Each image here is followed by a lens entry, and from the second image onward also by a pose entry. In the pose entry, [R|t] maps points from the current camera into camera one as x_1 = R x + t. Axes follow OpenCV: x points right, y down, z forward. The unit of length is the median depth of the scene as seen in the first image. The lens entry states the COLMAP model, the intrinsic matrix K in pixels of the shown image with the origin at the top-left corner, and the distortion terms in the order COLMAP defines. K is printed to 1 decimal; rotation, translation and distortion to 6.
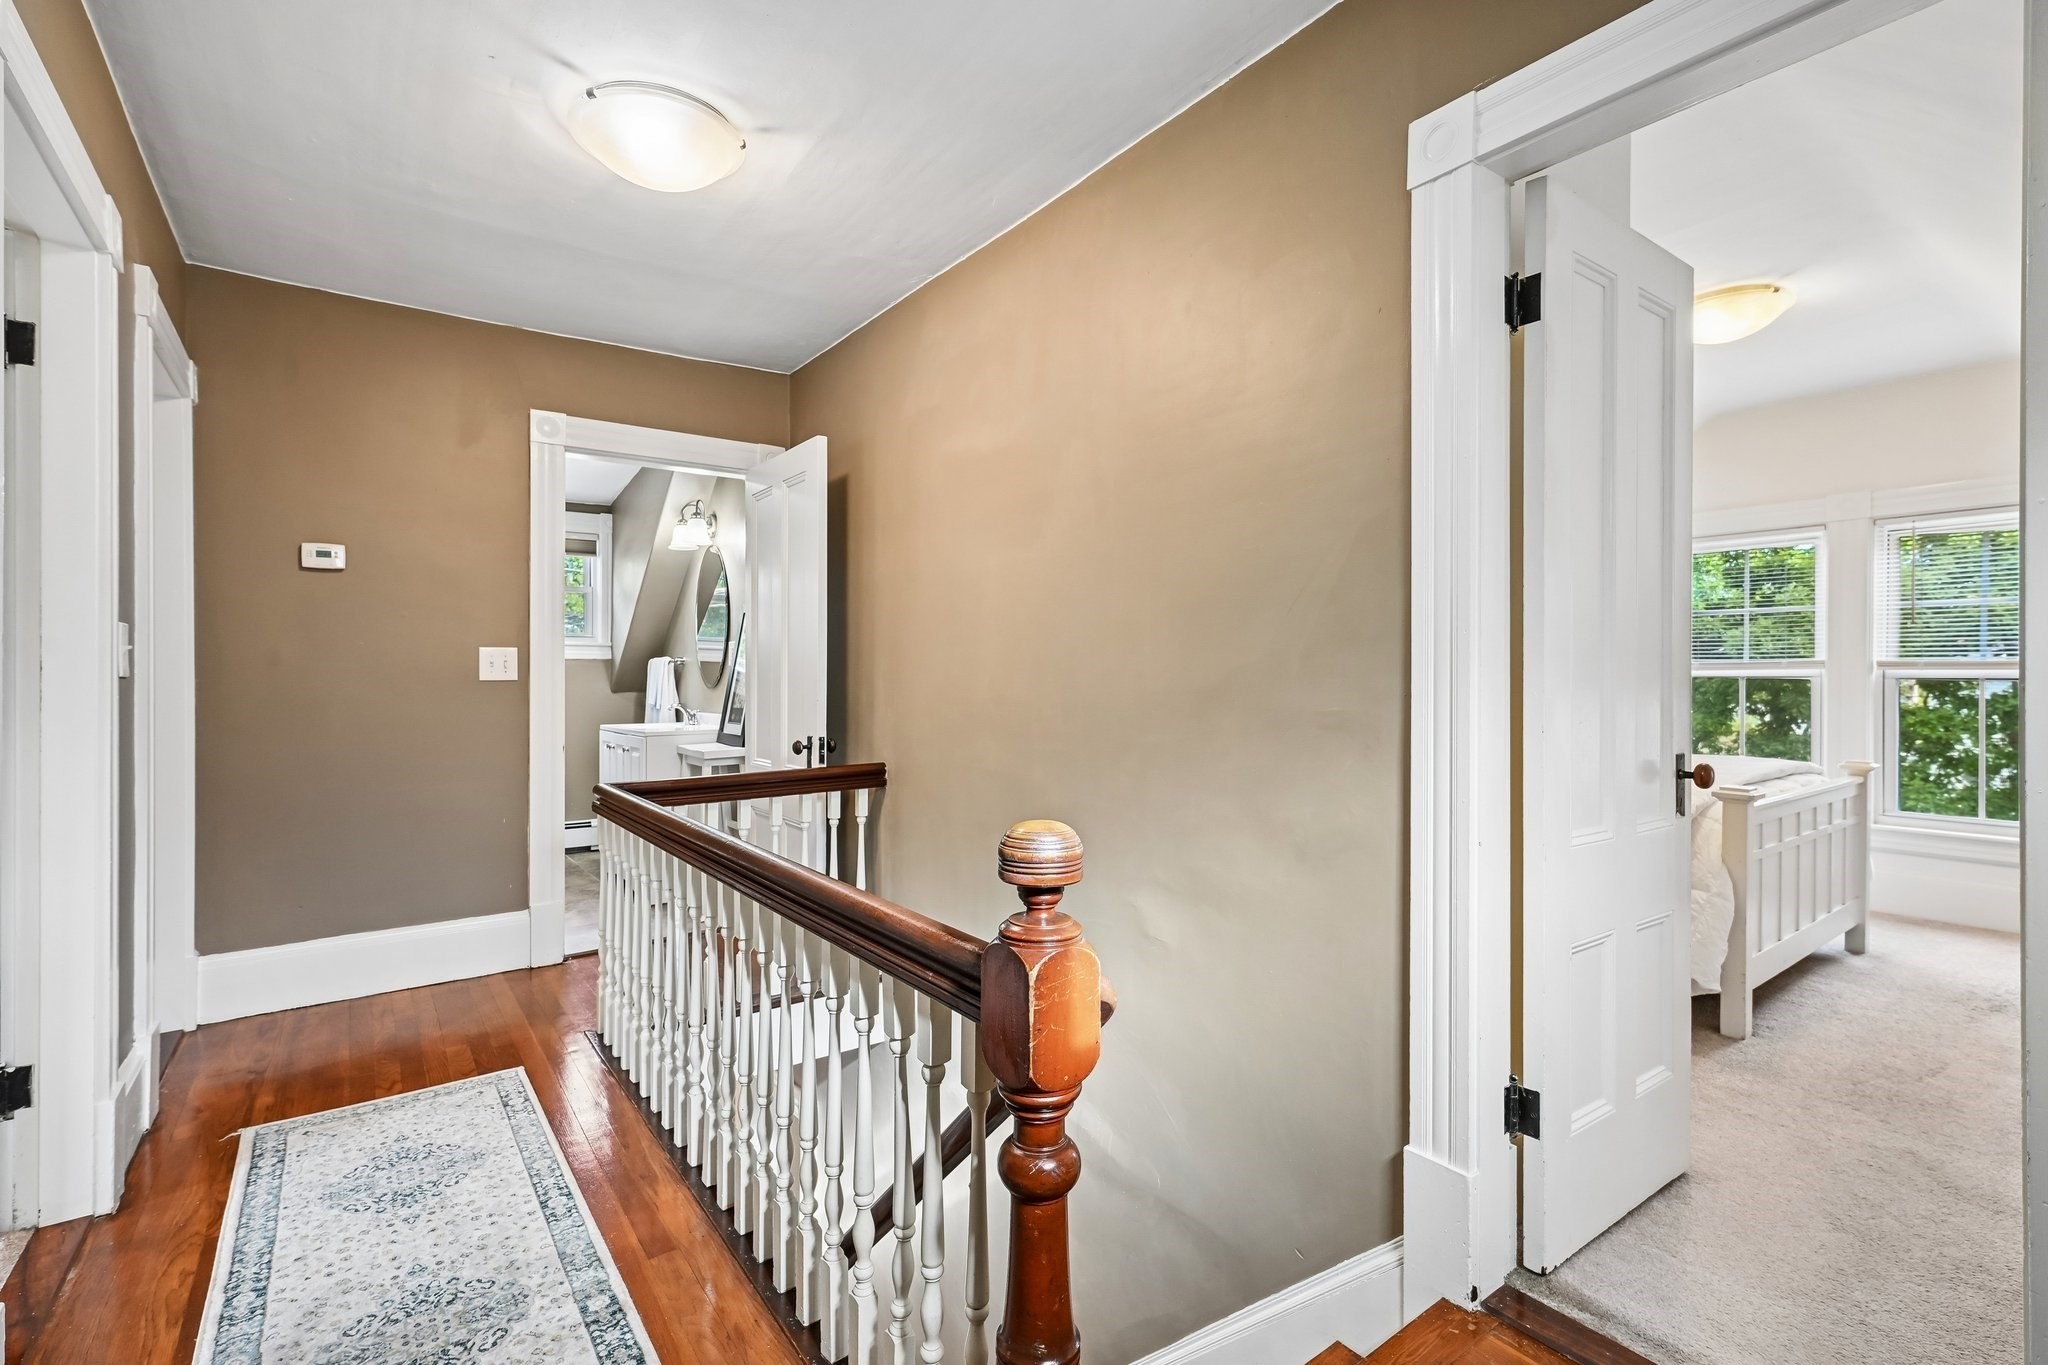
lens RADIAL K [[916.0, 0, 1019.5], [0, 916.0, 677.2], [0, 0, 1]] dist [0.001259, 0.000035]
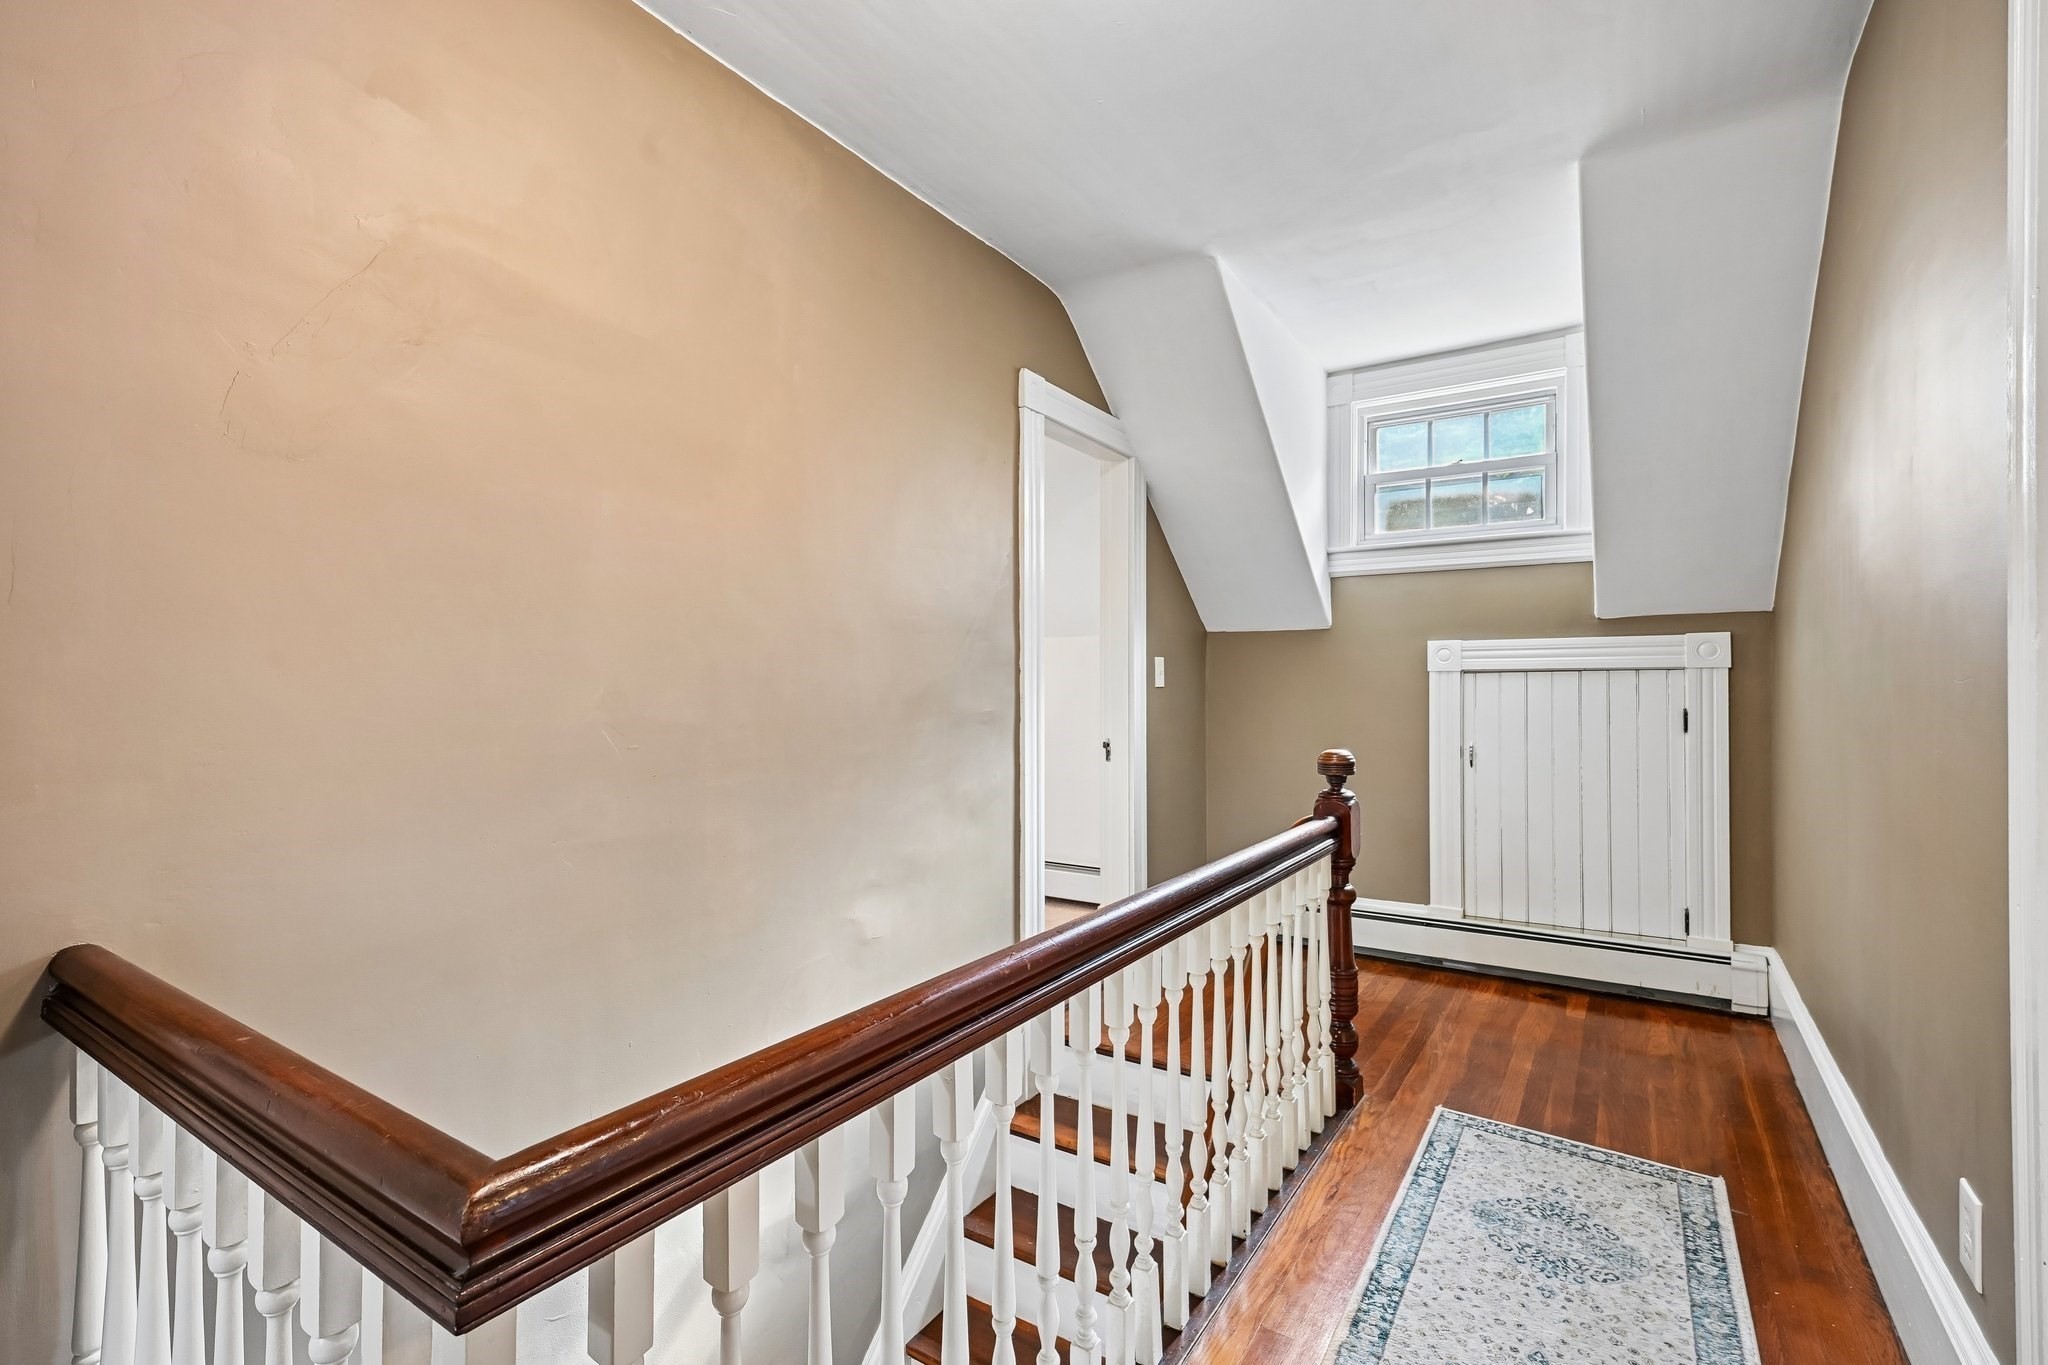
lens RADIAL K [[916.0, 0, 1022.9], [0, 916.0, 685.5], [0, 0, 1]] dist [0.001259, 0.000035]
pose [[-0.349931, 0.002262, 0.936773, -1.293275], [0.001343, 0.999997, -0.001913, -0.002651], [-0.936775, 0.000588, -0.349933, 1.750665]]
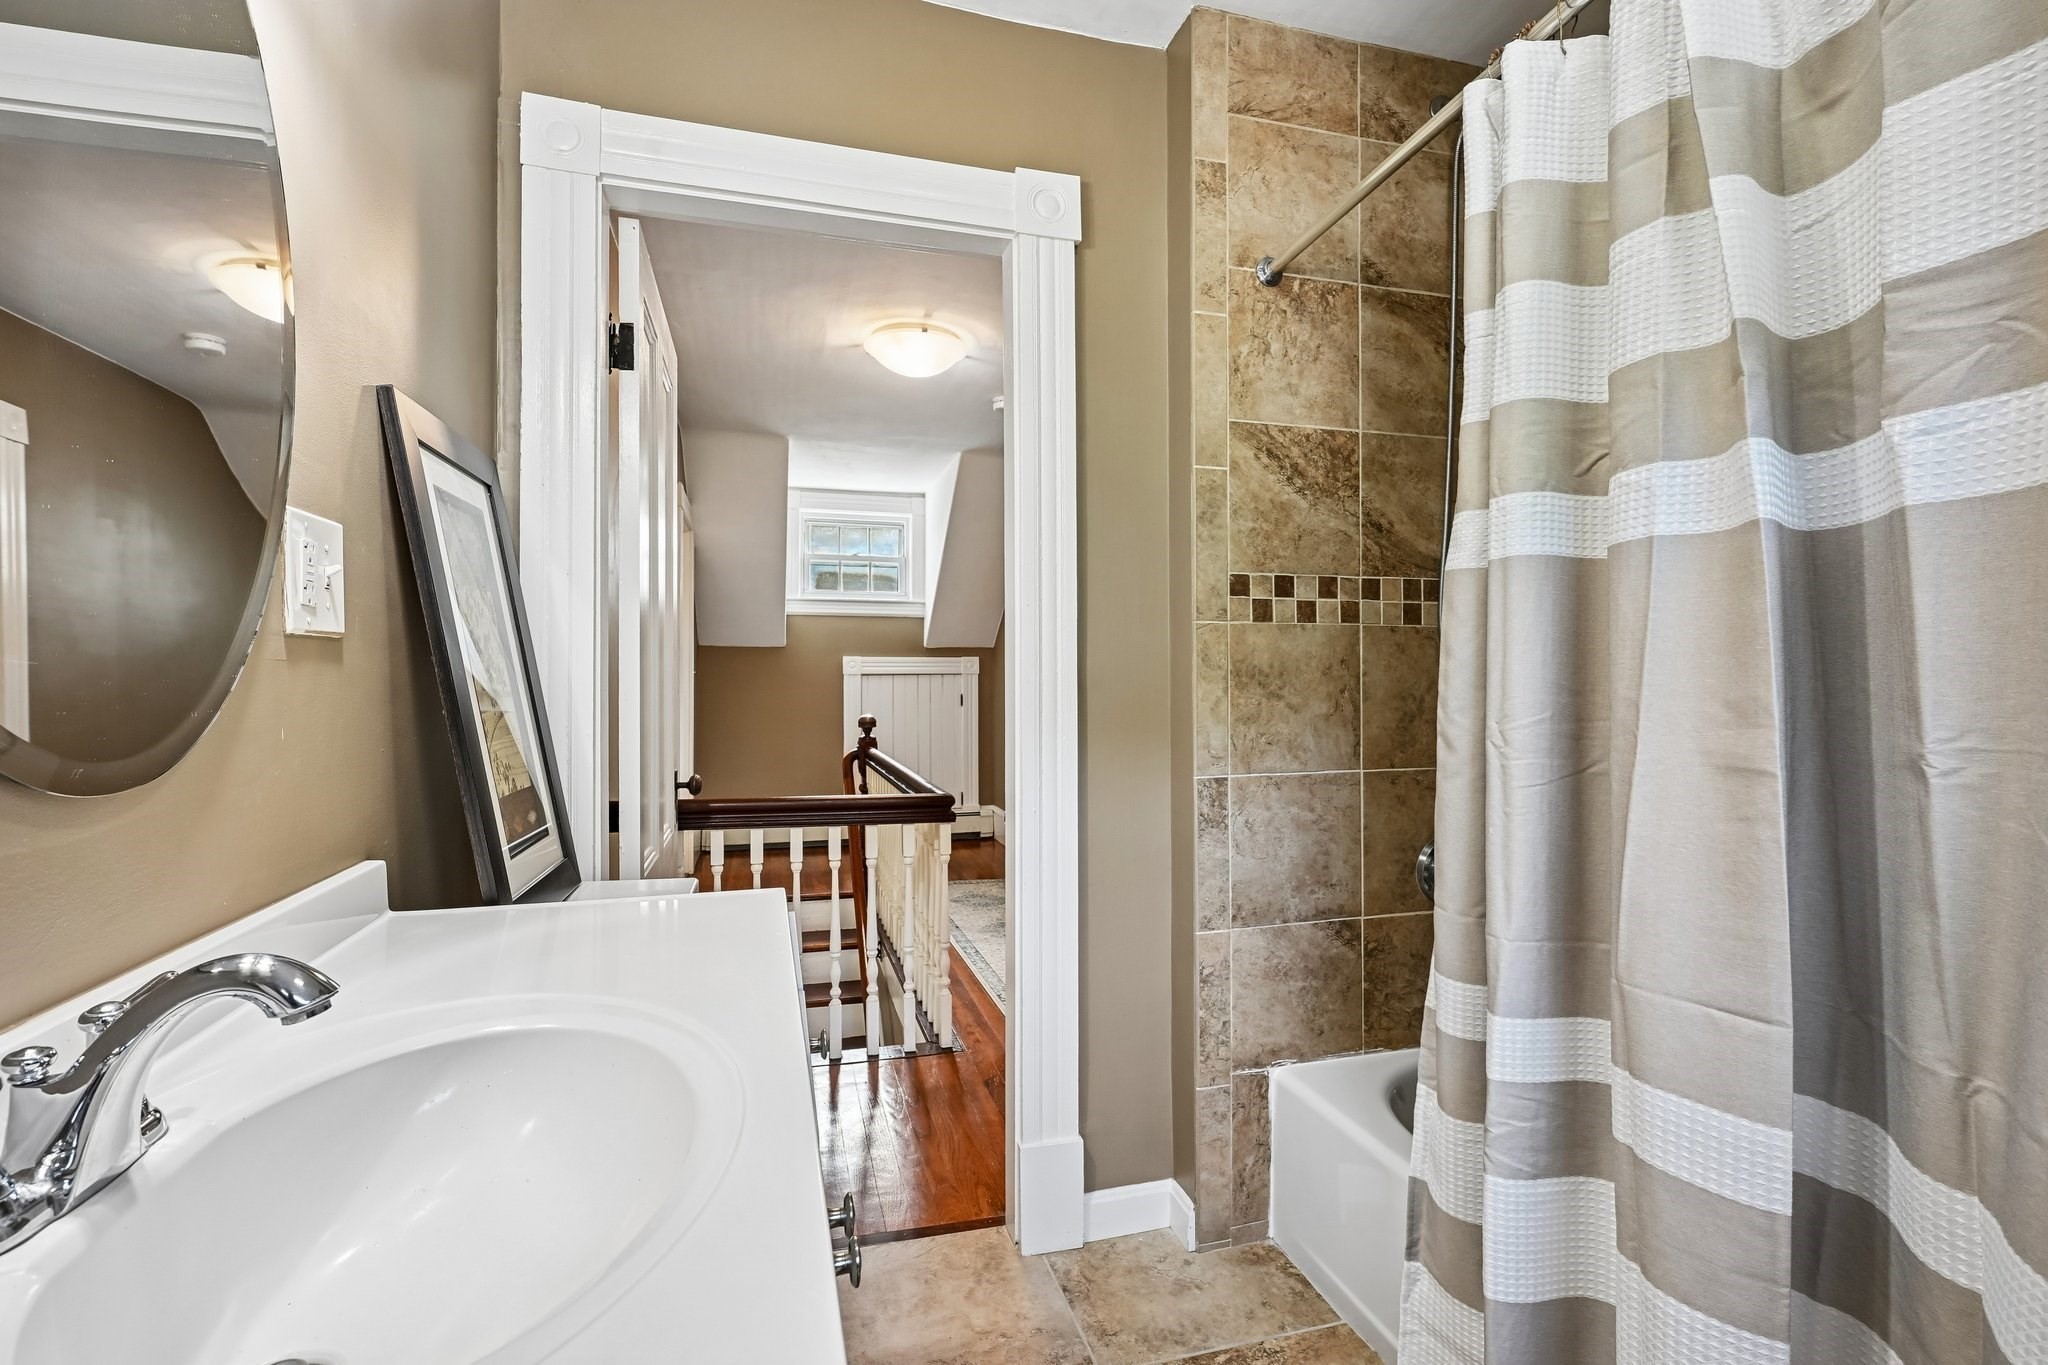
lens RADIAL K [[916.0, 0, 1016.7], [0, 916.0, 684.7], [0, 0, 1]] dist [0.001259, 0.000035]
pose [[-0.936625, 0.004409, 0.350306, -1.520700], [0.004673, 0.999989, -0.000093, 0.004712], [-0.350302, 0.001550, -0.936635, 3.084026]]
